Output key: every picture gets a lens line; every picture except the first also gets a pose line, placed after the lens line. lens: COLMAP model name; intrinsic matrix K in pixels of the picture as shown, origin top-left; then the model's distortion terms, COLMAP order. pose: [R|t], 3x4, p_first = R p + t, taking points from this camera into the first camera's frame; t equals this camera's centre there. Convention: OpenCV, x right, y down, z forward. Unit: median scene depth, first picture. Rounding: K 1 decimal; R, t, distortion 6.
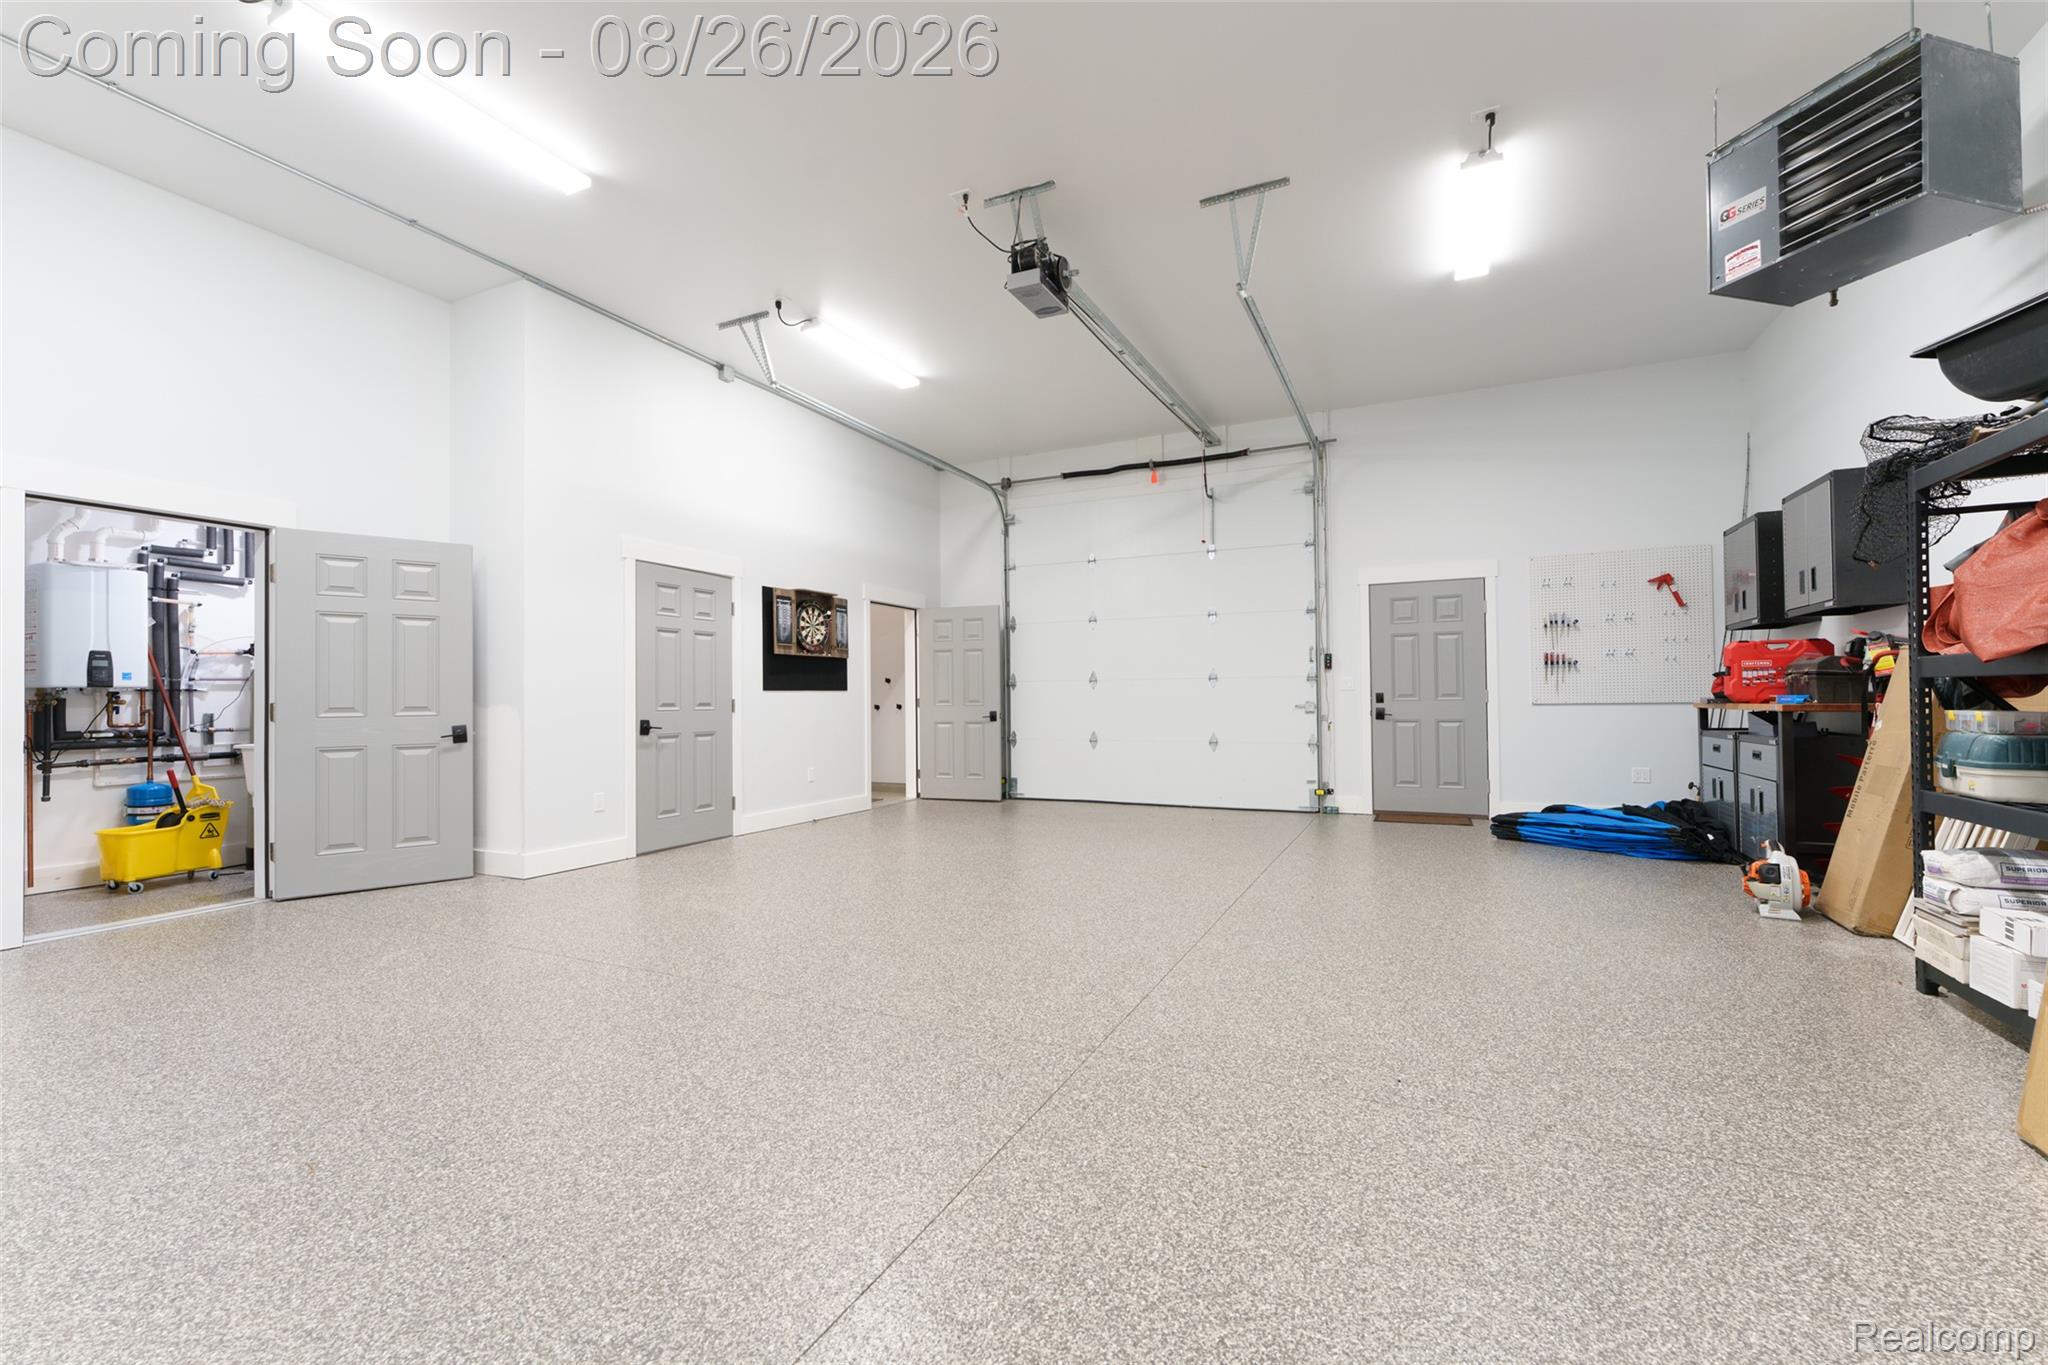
lens RADIAL K [[853.5, 0, 1023.1], [0, 853.5, 688.3], [0, 0, 1]] dist [-0.001836, -0.000454]
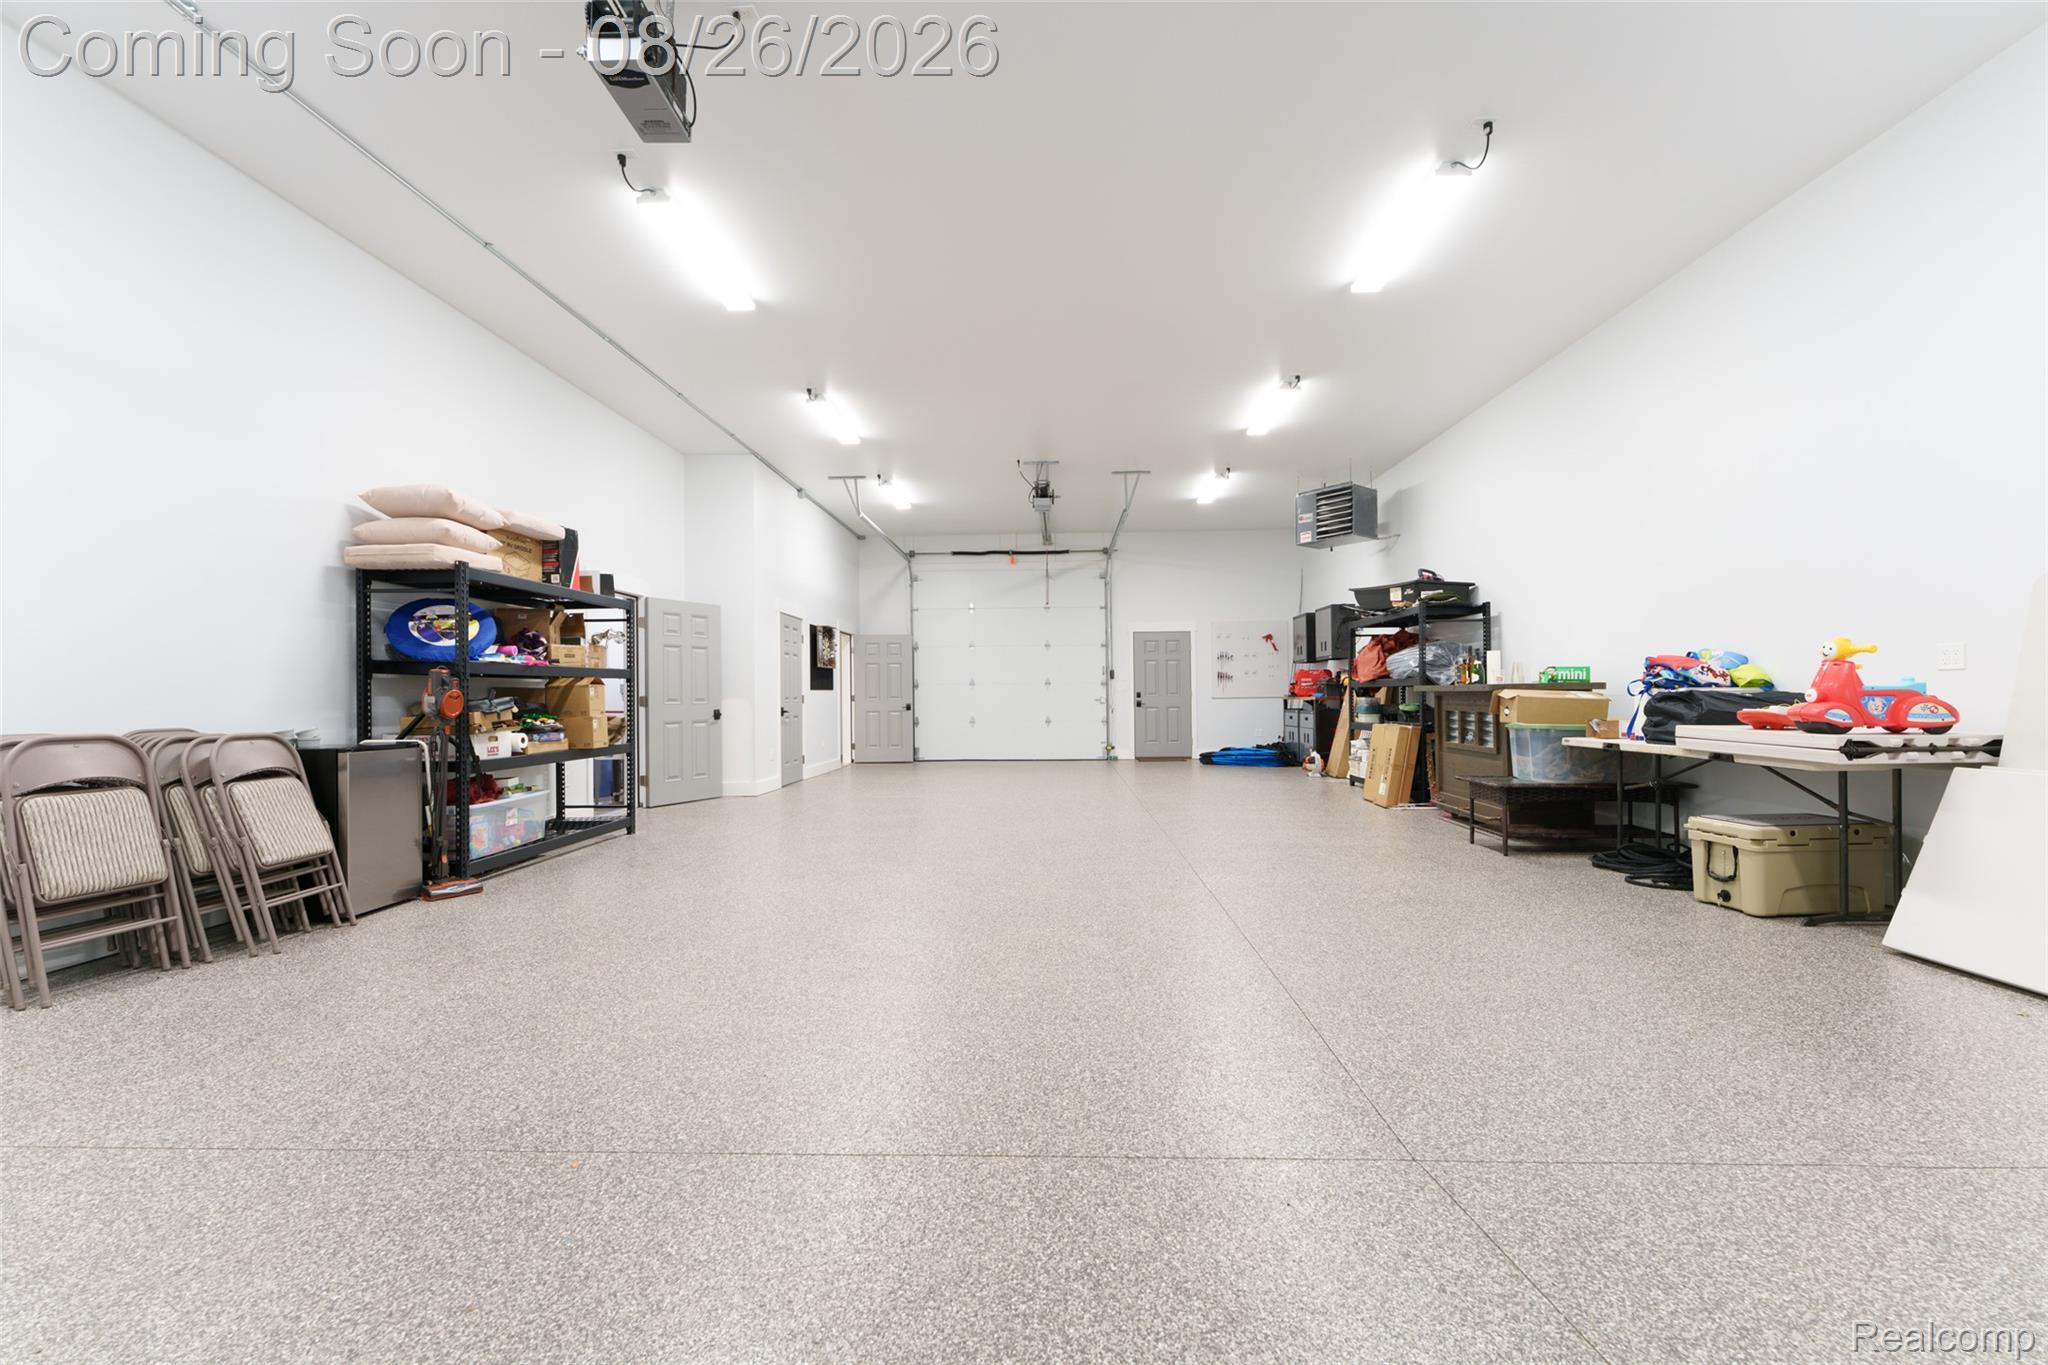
lens RADIAL K [[853.5, 0, 1023.1], [0, 853.5, 688.3], [0, 0, 1]] dist [-0.001836, -0.000454]
pose [[0.919082, 0.003463, 0.394051, -0.857576], [-0.003771, 0.999993, 0.000007, -0.002982], [-0.394048, -0.001493, 0.919089, -0.934551]]
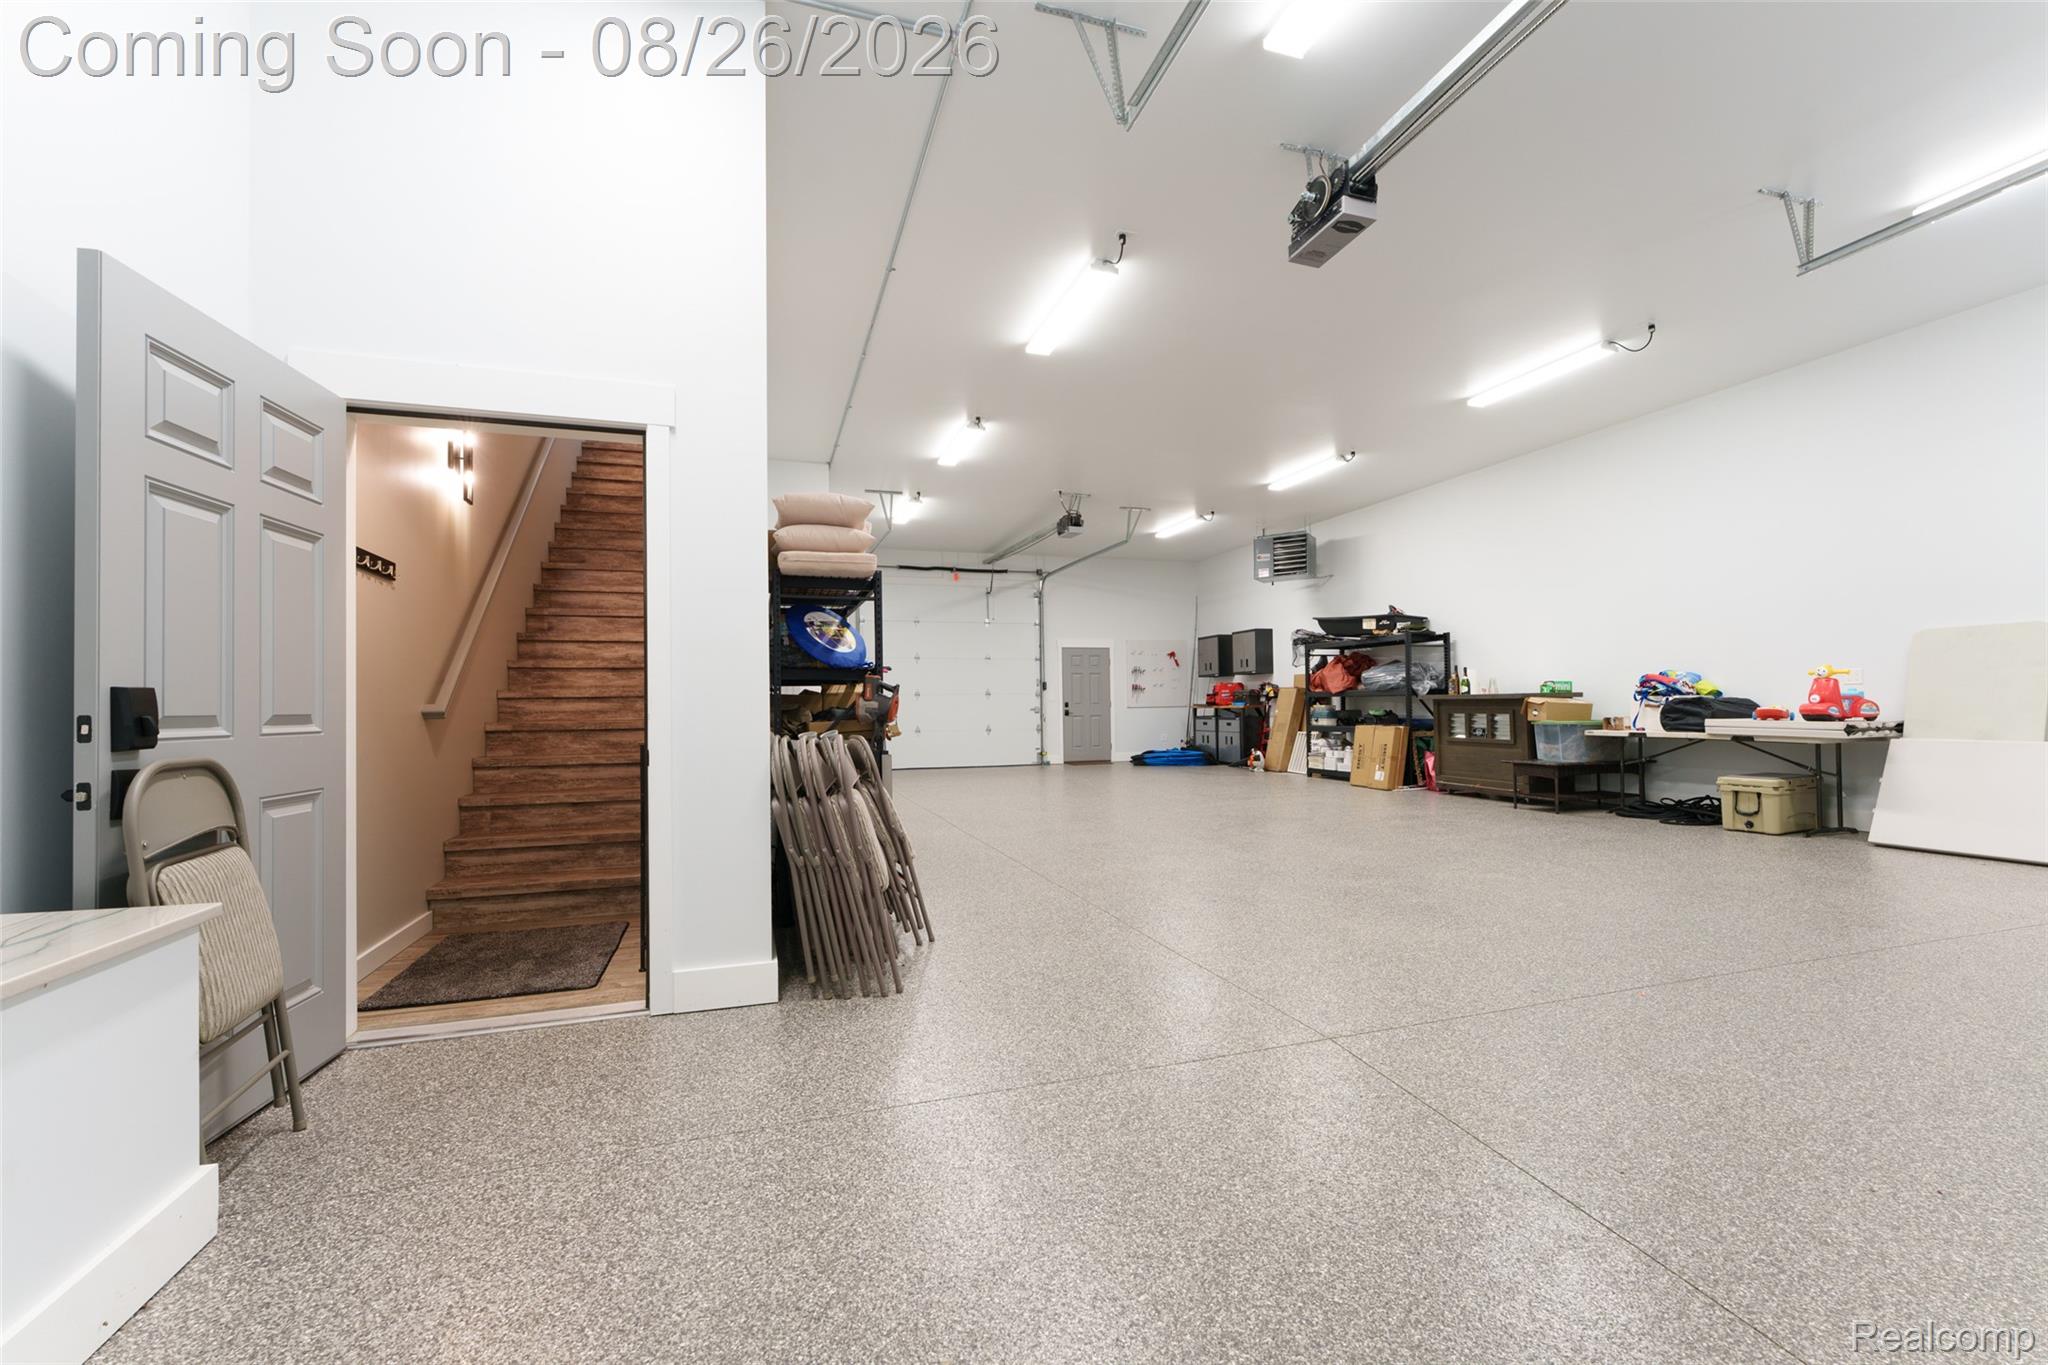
lens RADIAL K [[853.5, 0, 1023.1], [0, 853.5, 688.3], [0, 0, 1]] dist [-0.001836, -0.000454]
pose [[0.727996, 0.013324, 0.685451, -1.675061], [-0.002804, 0.999861, -0.016457, 0.009615], [-0.685575, 0.010059, 0.727932, -0.620620]]
